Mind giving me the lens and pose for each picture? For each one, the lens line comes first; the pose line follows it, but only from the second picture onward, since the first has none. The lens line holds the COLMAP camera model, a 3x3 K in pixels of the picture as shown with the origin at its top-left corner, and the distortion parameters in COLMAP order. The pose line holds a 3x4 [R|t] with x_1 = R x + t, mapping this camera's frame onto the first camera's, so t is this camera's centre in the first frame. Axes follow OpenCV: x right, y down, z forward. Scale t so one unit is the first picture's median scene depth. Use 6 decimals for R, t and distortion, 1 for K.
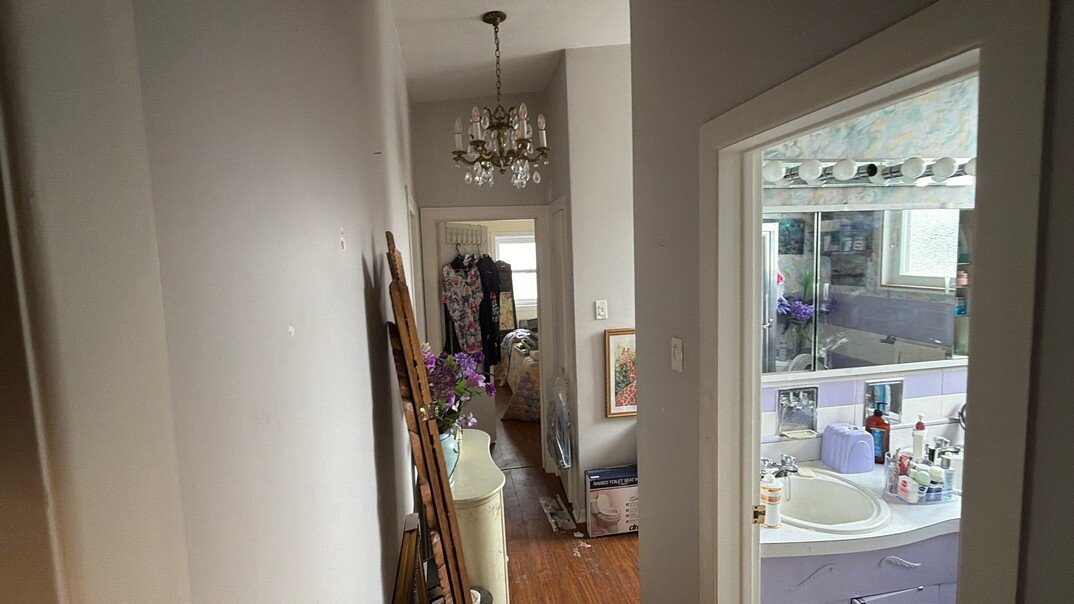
lens RADIAL K [[491.1, 0, 534.6], [0, 491.1, 300.4], [0, 0, 1]] dist [0.004608, 0.000784]
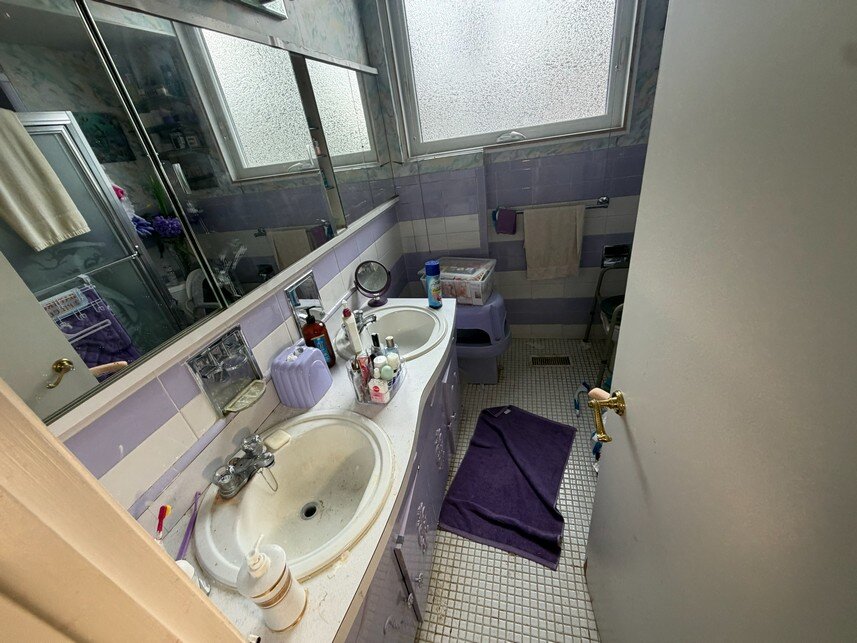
lens RADIAL K [[339.3, 0, 425.4], [0, 339.3, 320.4], [0, 0, 1]] dist [-0.000551, -0.000131]
pose [[0.409009, -0.464865, 0.785246, 0.294147], [0.207197, 0.885349, 0.416204, 0.021487], [-0.888696, -0.007530, 0.458435, 0.518222]]
